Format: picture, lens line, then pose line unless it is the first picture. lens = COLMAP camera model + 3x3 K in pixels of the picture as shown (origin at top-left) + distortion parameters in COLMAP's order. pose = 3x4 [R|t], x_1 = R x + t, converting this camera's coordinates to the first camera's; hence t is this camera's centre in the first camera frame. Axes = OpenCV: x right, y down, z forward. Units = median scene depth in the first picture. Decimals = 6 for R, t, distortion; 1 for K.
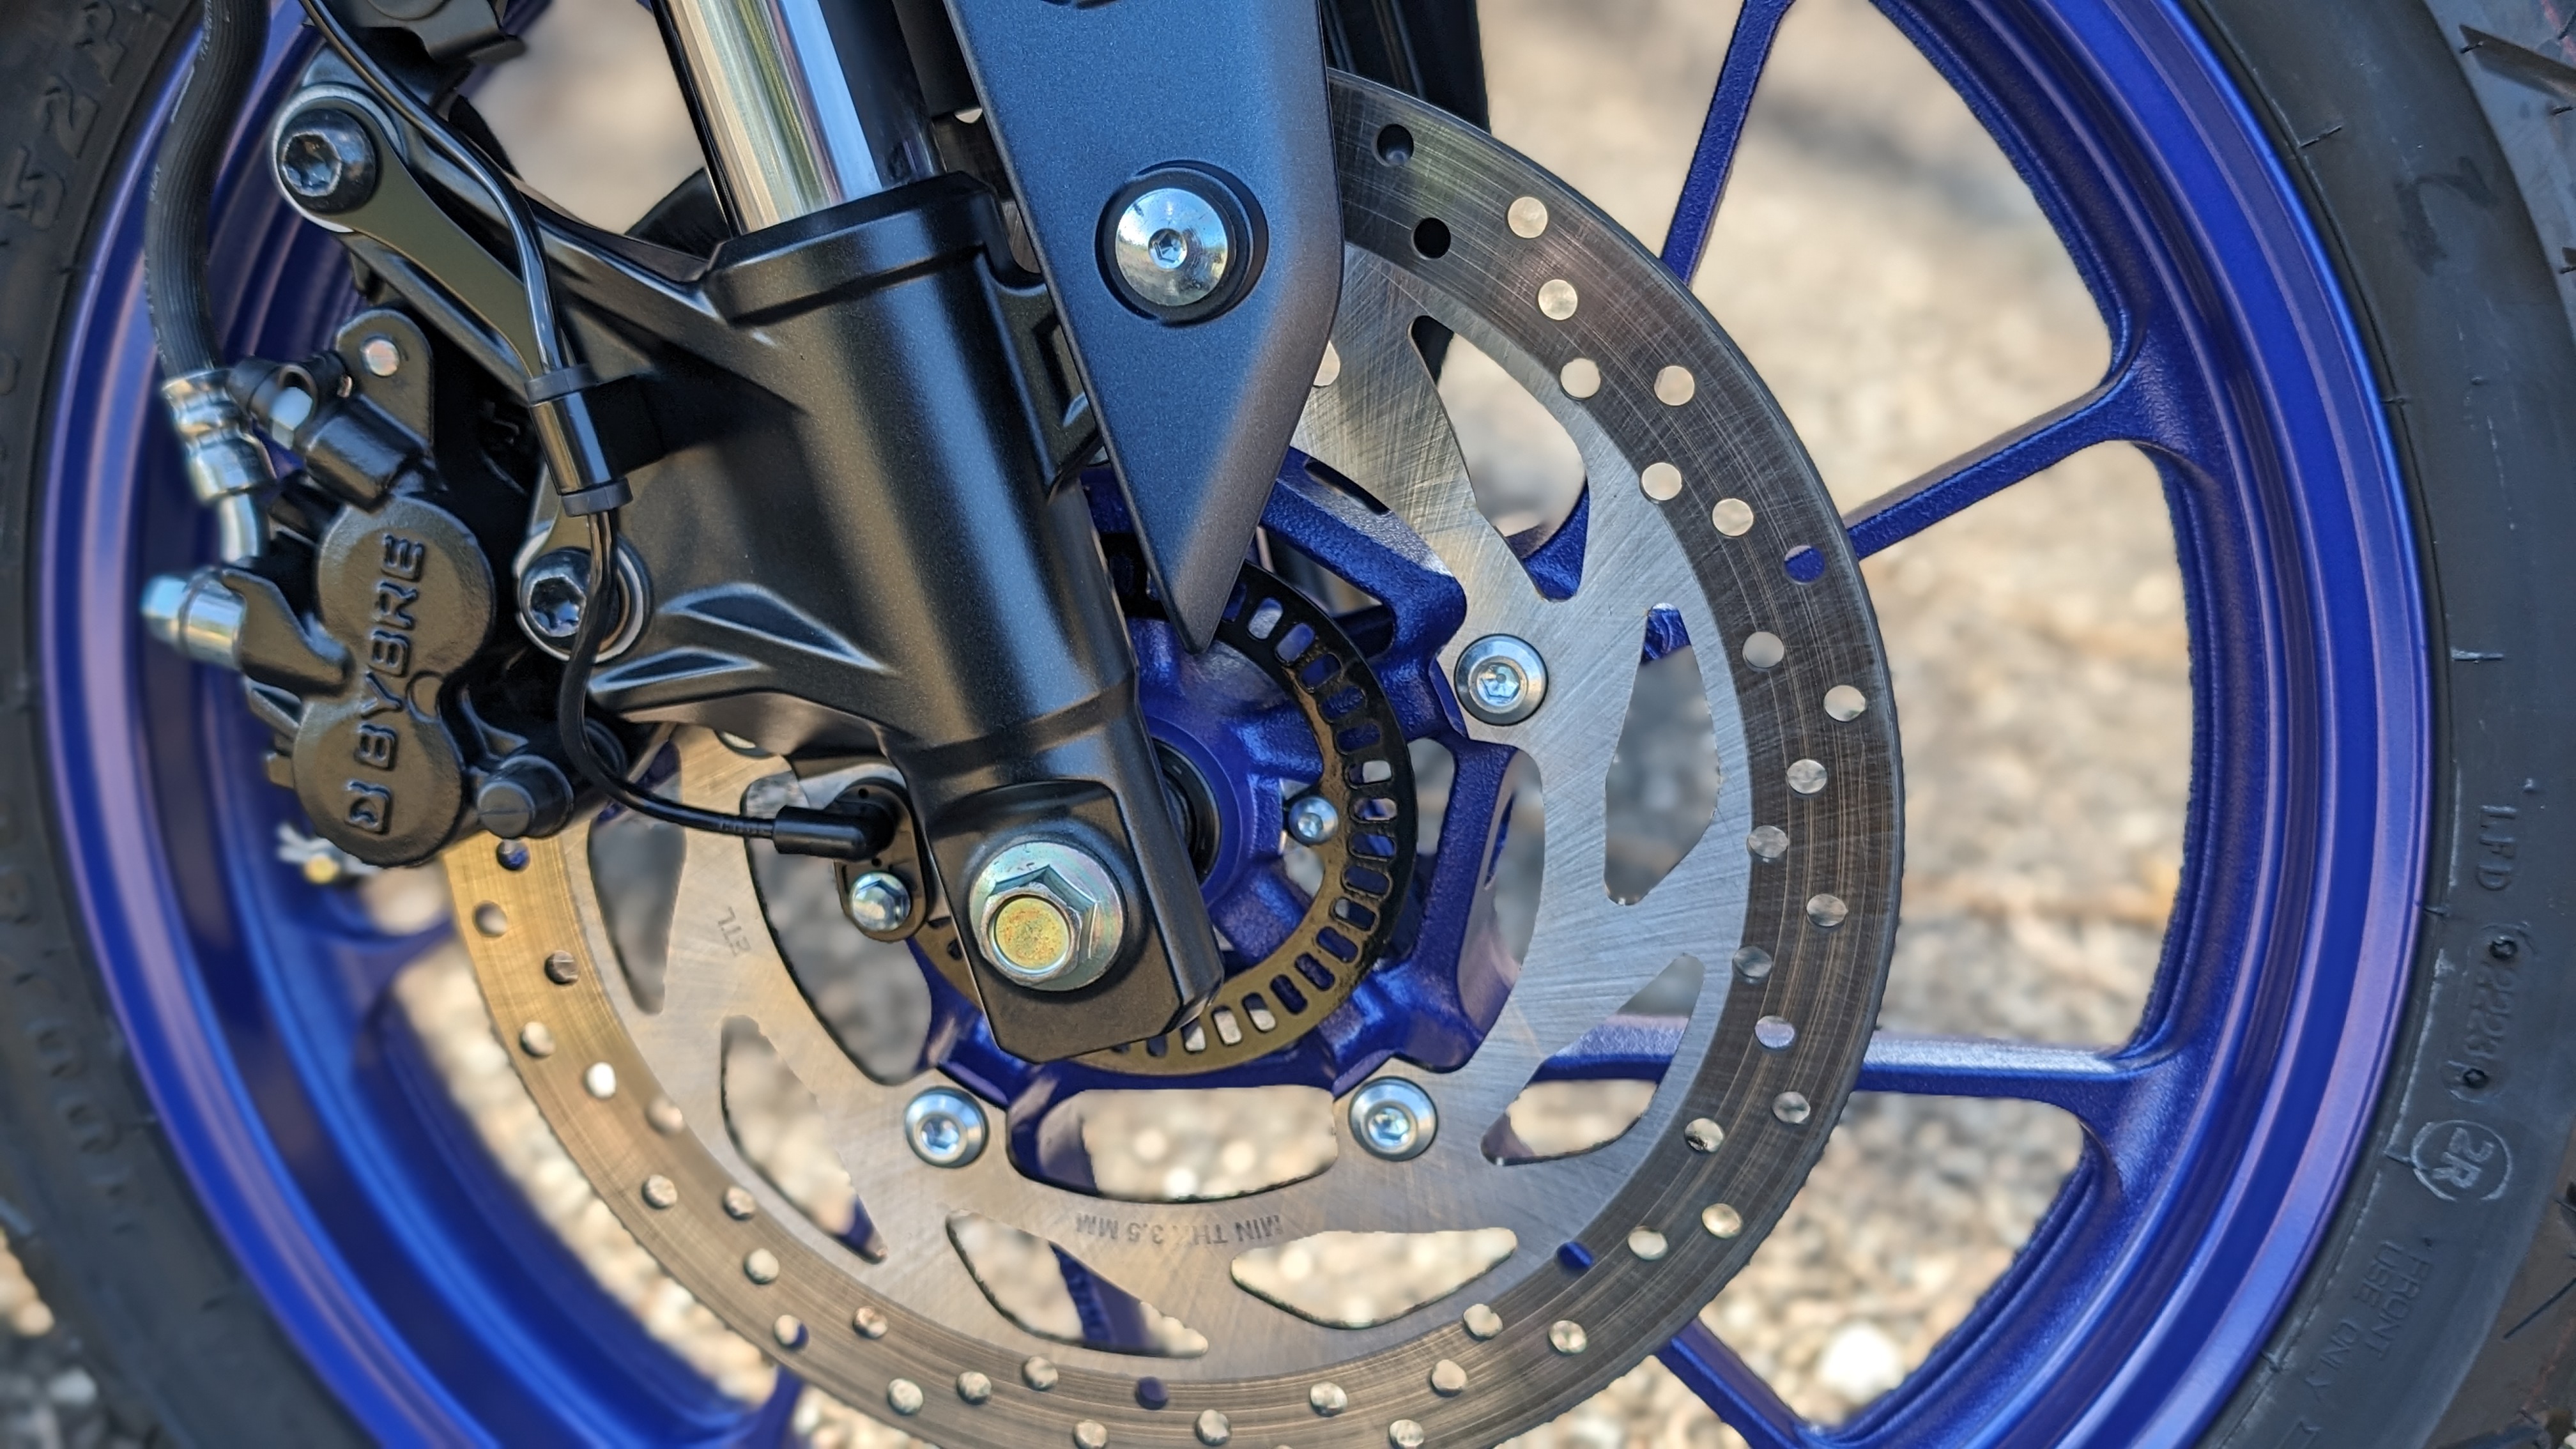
lens RADIAL K [[2921.8, 0, 1288.0], [0, 2921.8, 724.5], [0, 0, 1]] dist [0.241625, -0.957909]
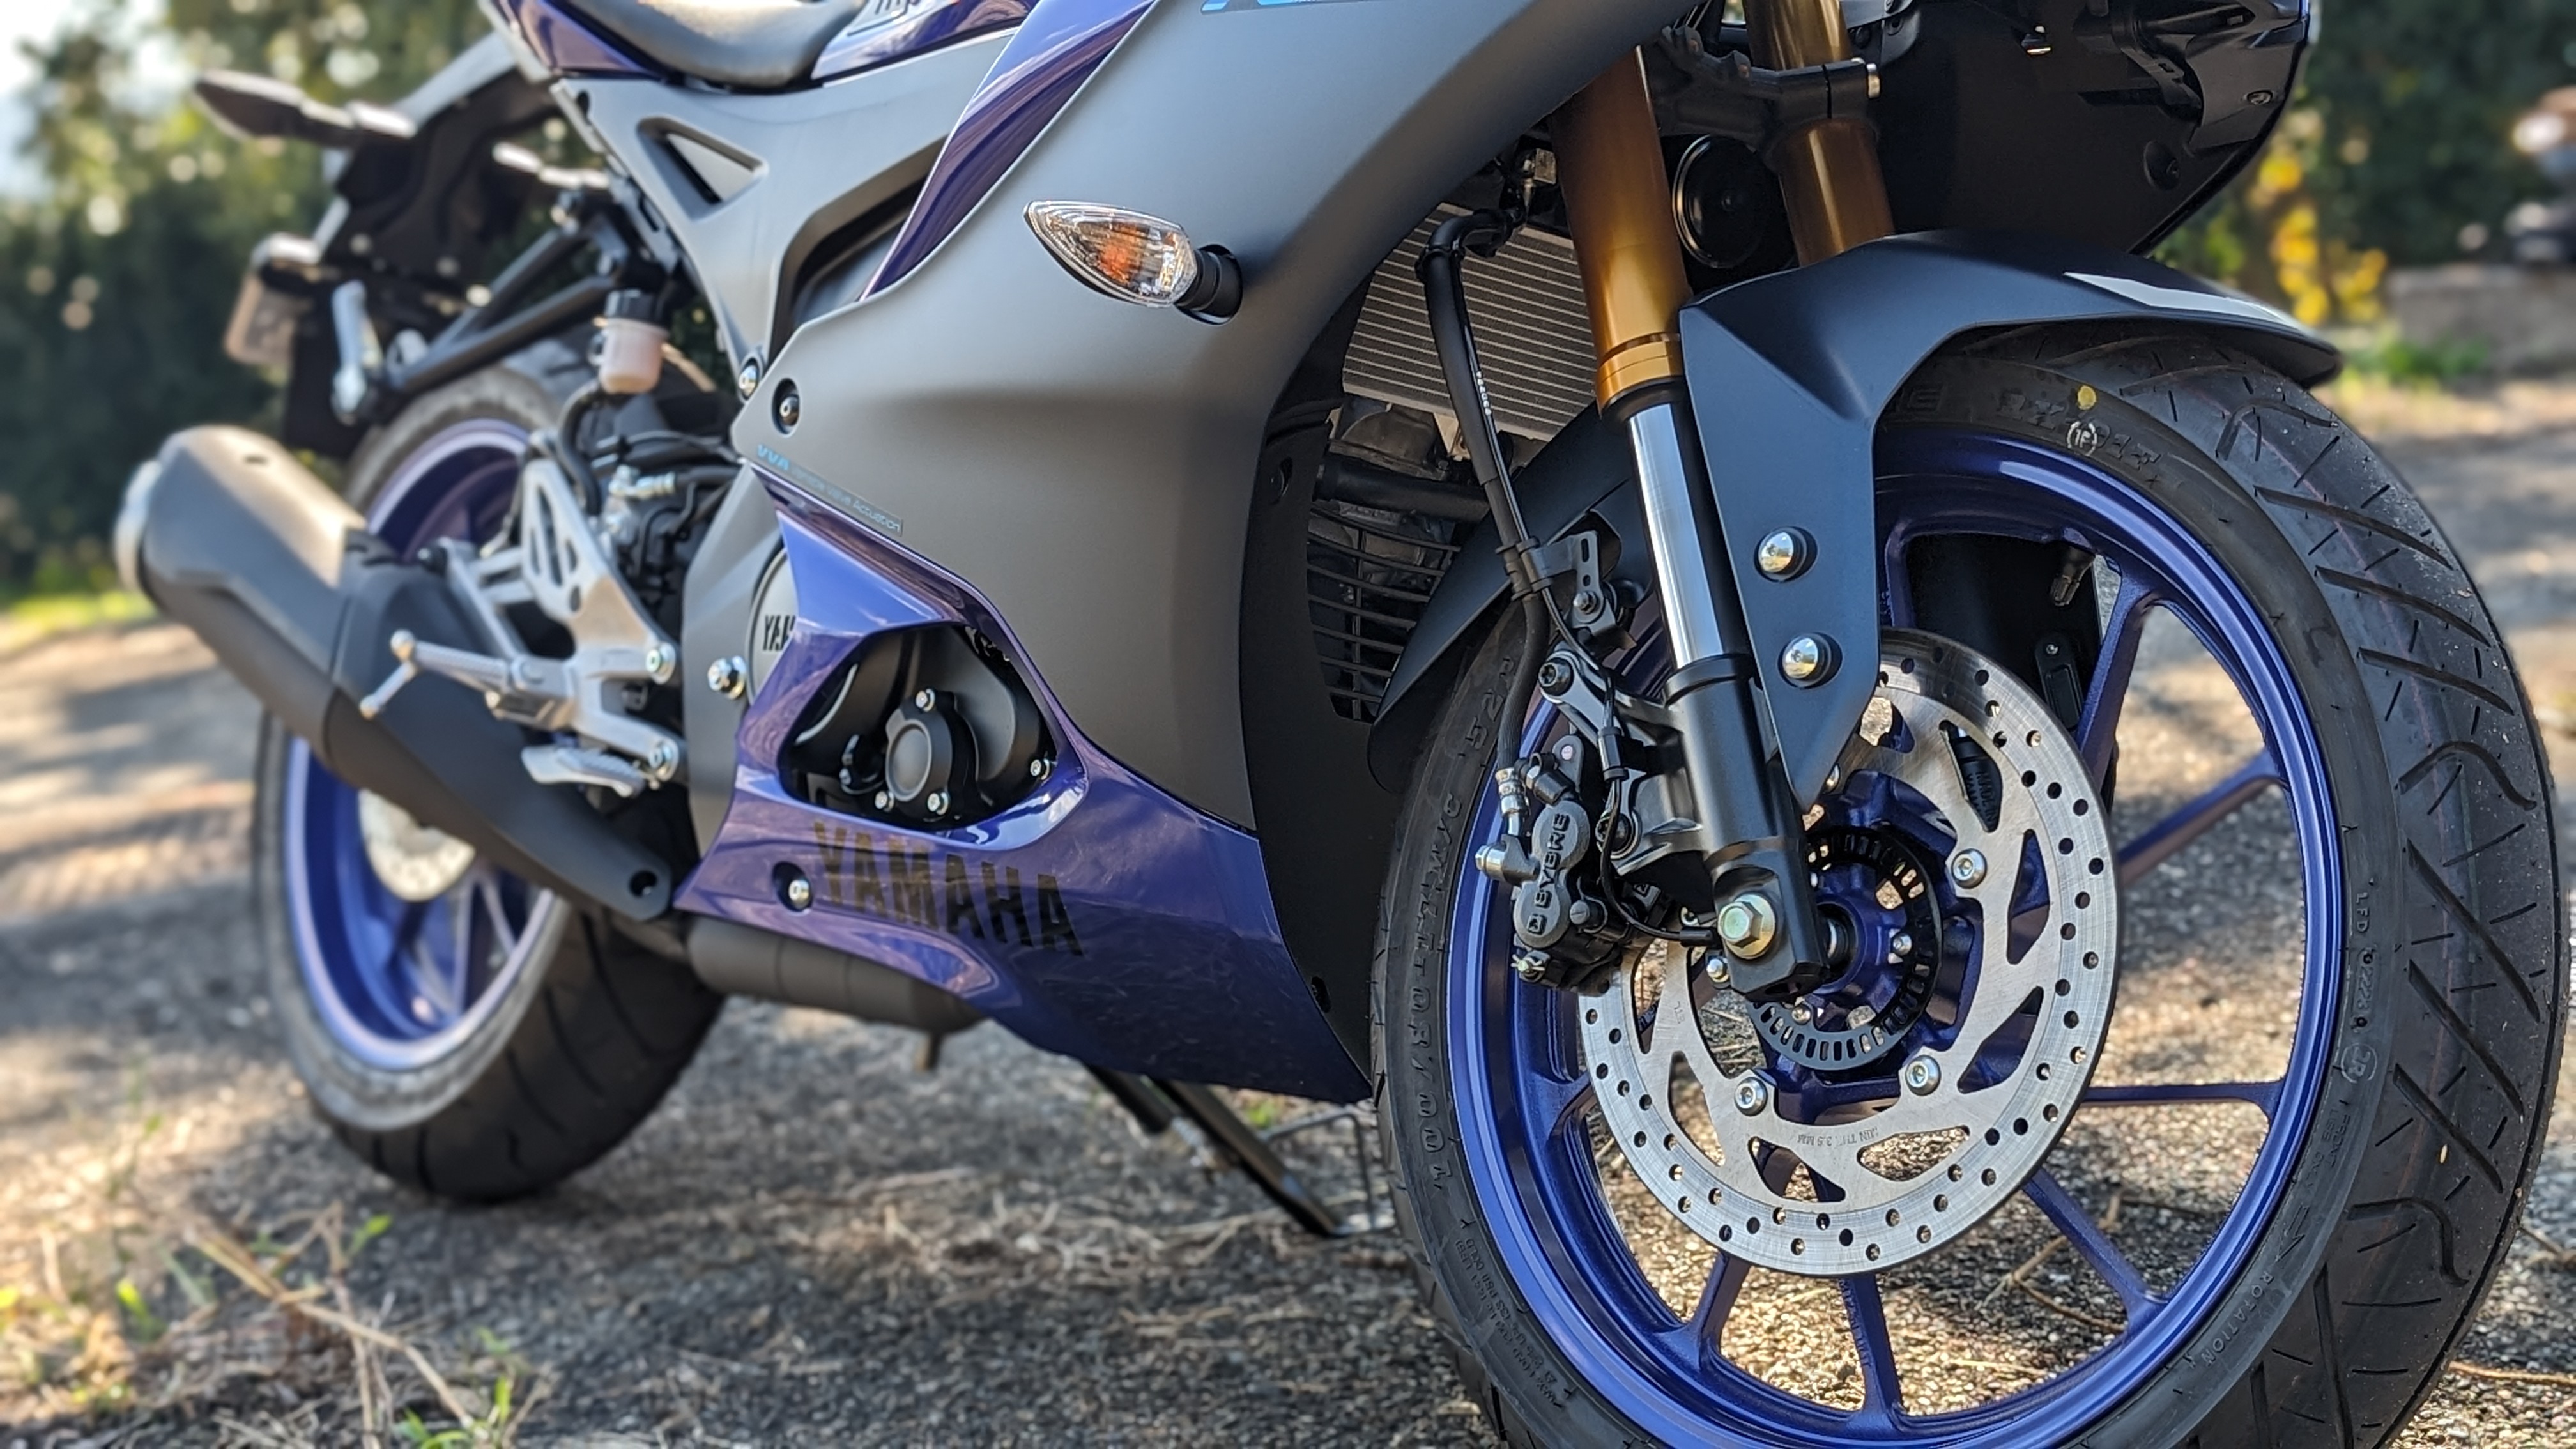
lens RADIAL K [[3848.3, 0, 1288.0], [0, 3848.3, 724.5], [0, 0, 1]] dist [0.301157, -1.637053]
pose [[0.835580, -0.040890, -0.547846, 1.324655], [-0.212552, 0.895501, -0.391024, 1.211875], [0.506585, 0.443177, 0.739571, -1.612439]]
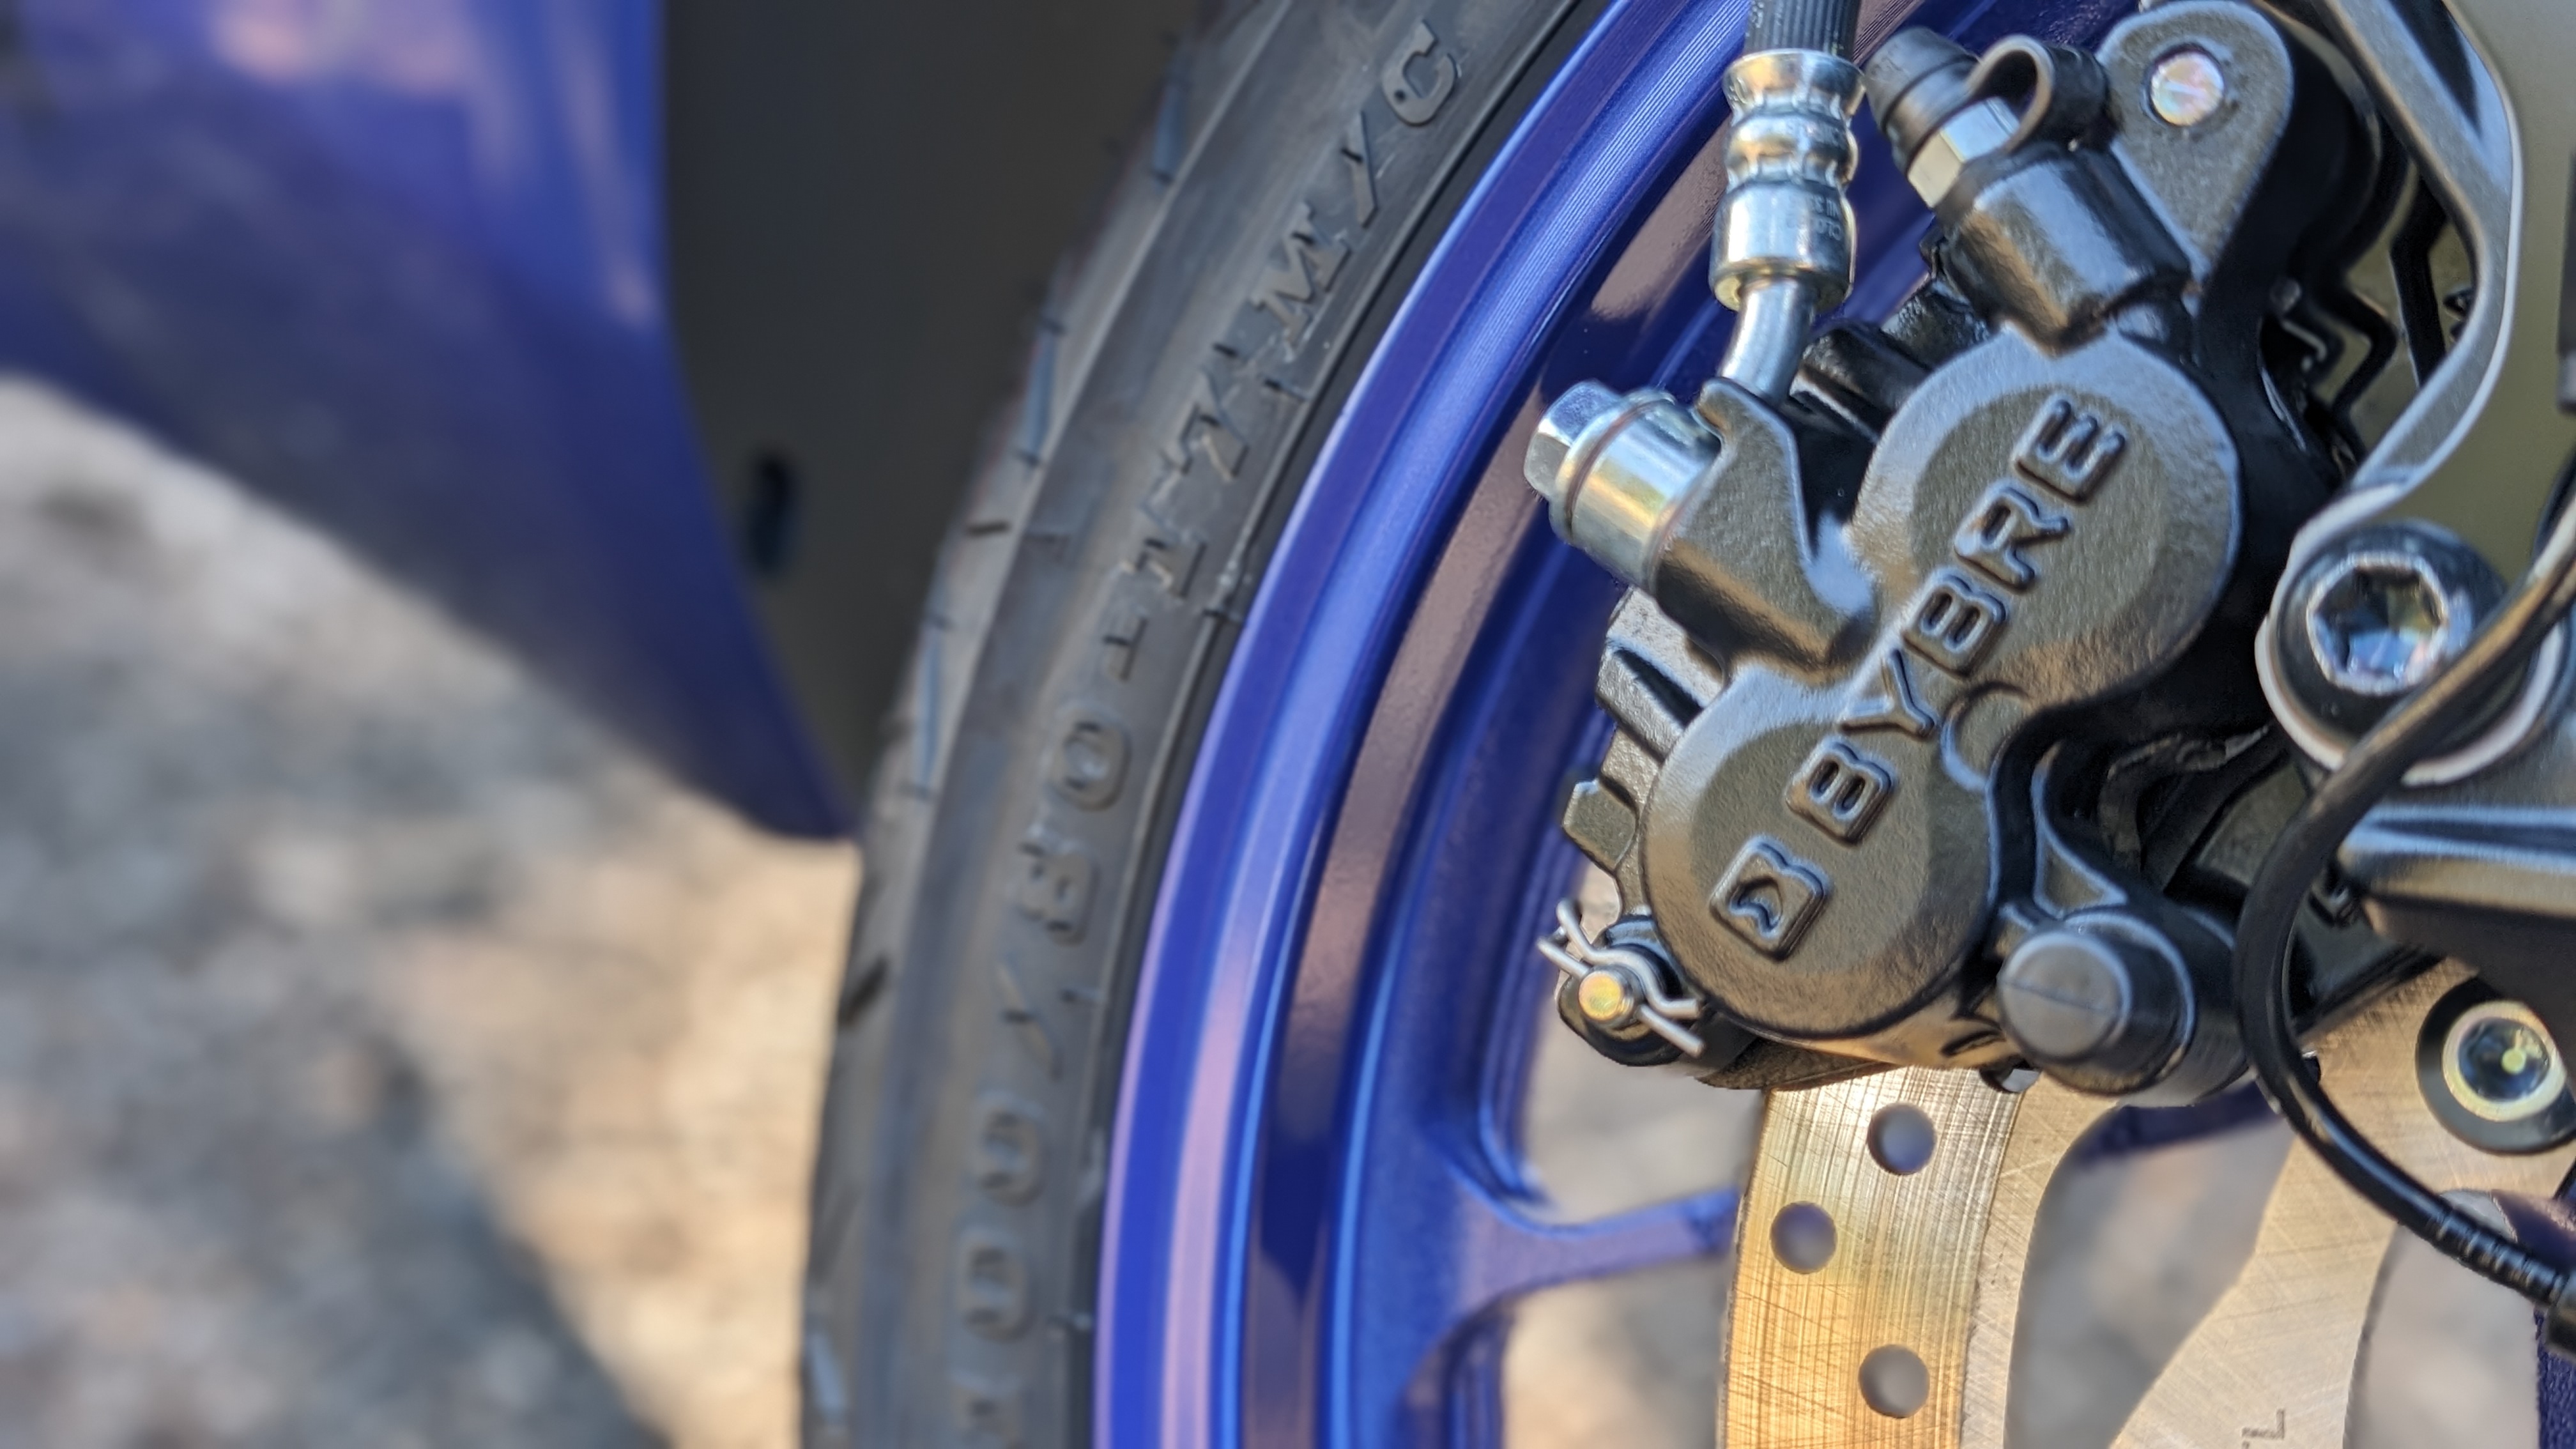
lens RADIAL K [[2921.8, 0, 1288.0], [0, 2921.8, 724.5], [0, 0, 1]] dist [0.241625, -0.957909]
pose [[0.864031, 0.356609, -0.355361, -0.216711], [-0.422974, 0.897019, -0.128259, 0.101130], [0.273027, 0.261128, 0.925888, 0.512781]]
